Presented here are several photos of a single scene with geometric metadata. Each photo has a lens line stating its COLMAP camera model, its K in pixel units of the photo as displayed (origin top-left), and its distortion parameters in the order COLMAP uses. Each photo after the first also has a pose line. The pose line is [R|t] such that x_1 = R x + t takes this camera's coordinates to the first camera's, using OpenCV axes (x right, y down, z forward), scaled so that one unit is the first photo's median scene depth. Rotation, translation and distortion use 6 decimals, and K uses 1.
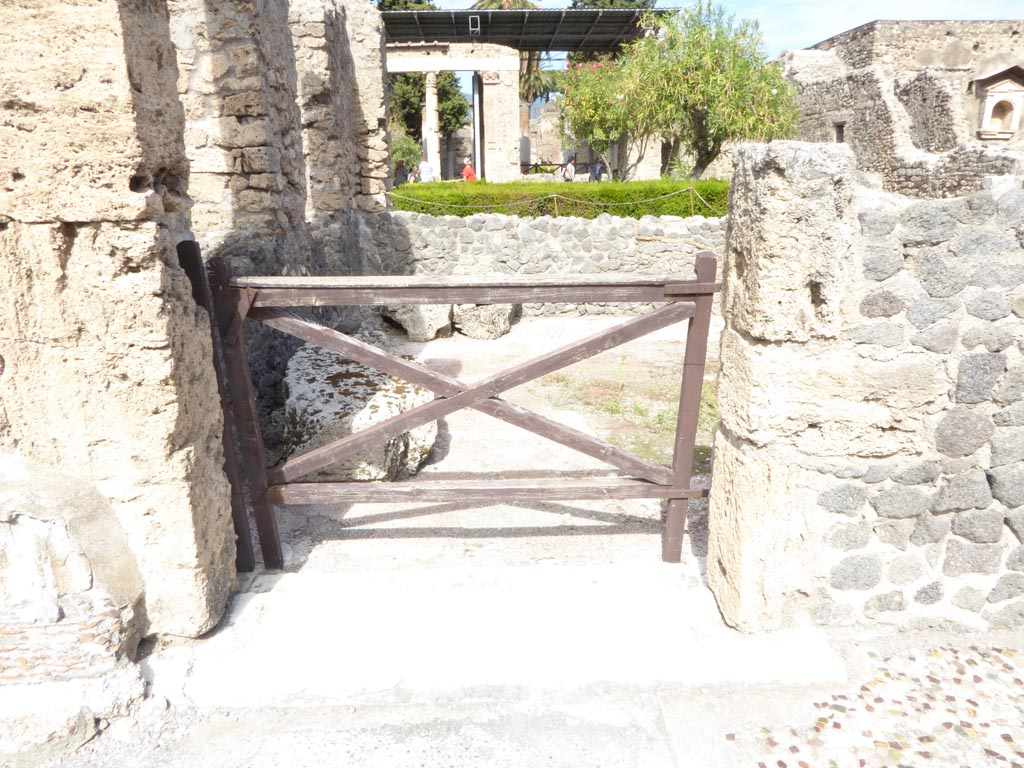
lens RADIAL K [[725.4, 0, 513.3], [0, 725.4, 379.8], [0, 0, 1]] dist [-0.046341, 0.022670]
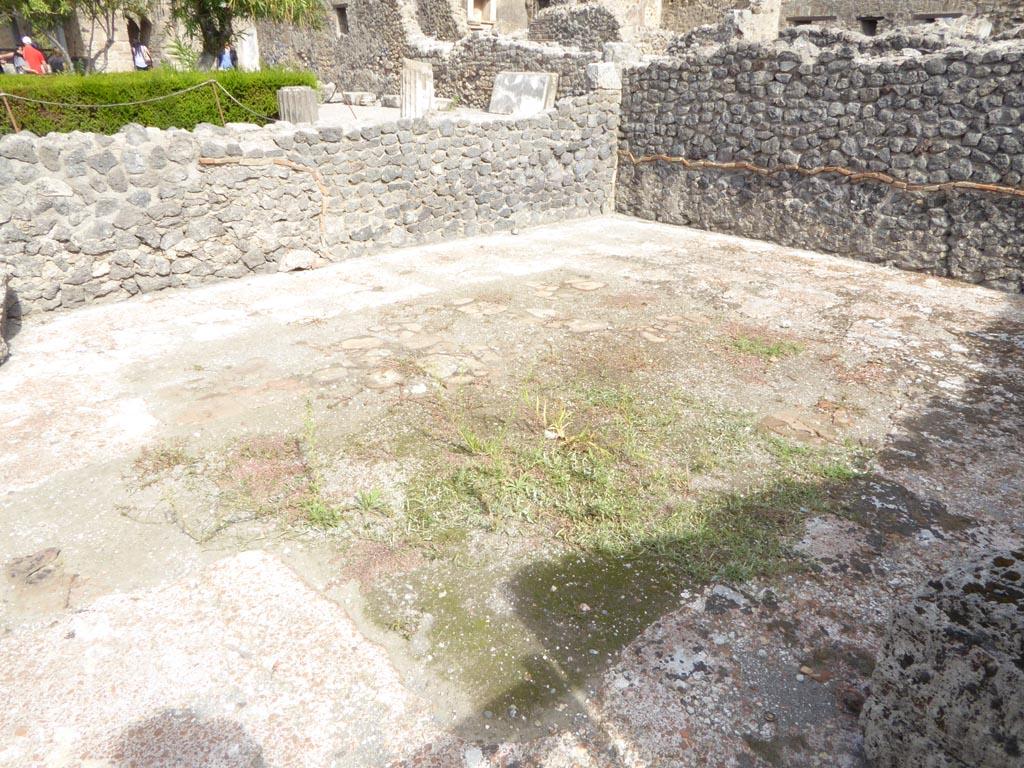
lens RADIAL K [[725.4, 0, 519.9], [0, 725.4, 378.8], [0, 0, 1]] dist [-0.046341, 0.022670]
pose [[0.779653, -0.235900, 0.580080, -0.023448], [0.156773, 0.970361, 0.183905, -0.098377], [-0.606270, -0.052441, 0.793528, 0.380894]]
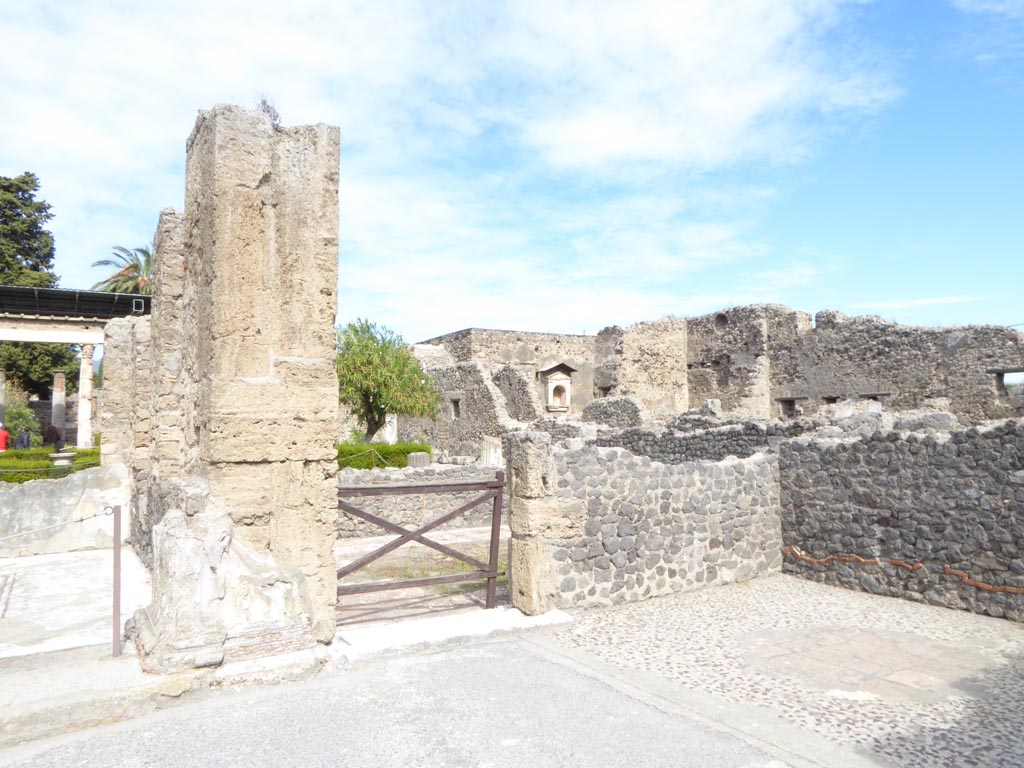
lens RADIAL K [[725.4, 0, 513.1], [0, 725.4, 392.1], [0, 0, 1]] dist [-0.046341, 0.022670]
pose [[0.868489, 0.026730, 0.494988, -0.375437], [0.140103, 0.944597, -0.296829, 0.128841], [-0.475498, 0.327141, 0.816627, -0.477019]]
